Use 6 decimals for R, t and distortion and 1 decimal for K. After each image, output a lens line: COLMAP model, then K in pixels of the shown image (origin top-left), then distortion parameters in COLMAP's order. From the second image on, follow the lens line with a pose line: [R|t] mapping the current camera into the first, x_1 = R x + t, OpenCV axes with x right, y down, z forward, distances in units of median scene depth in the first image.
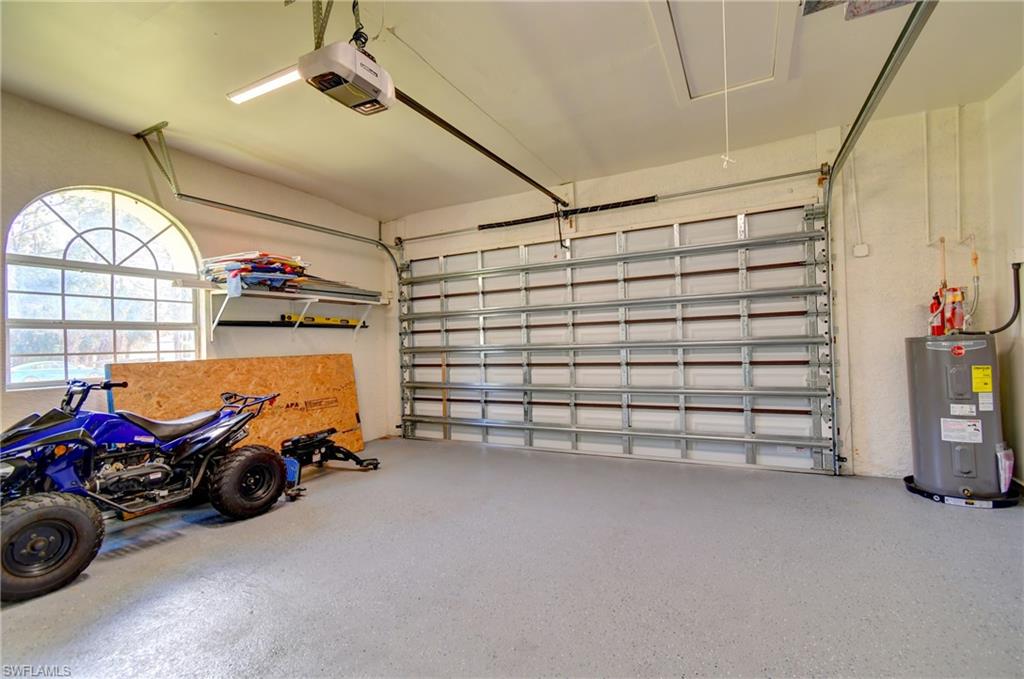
lens RADIAL K [[462.5, 0, 493.5], [0, 462.5, 339.3], [0, 0, 1]] dist [-0.000347, 0.000355]
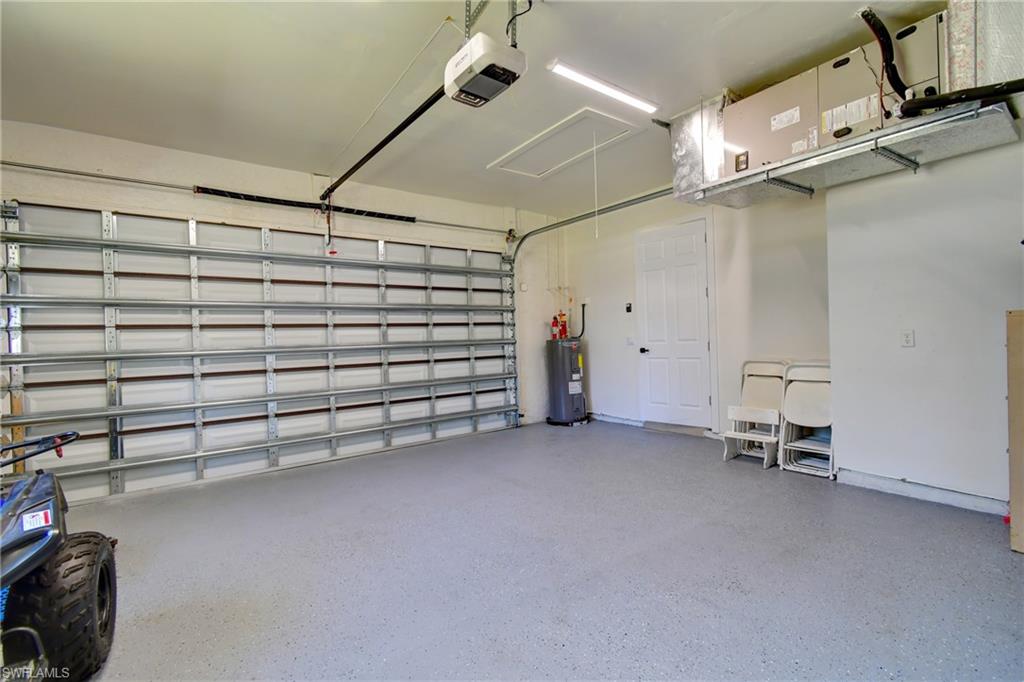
lens RADIAL K [[462.5, 0, 493.5], [0, 462.5, 340.8], [0, 0, 1]] dist [-0.000347, 0.000355]
pose [[0.438339, 0.012211, 0.898727, -0.499796], [0.007891, 0.999817, -0.017433, 0.018044], [-0.898775, 0.014734, 0.438163, 0.260050]]
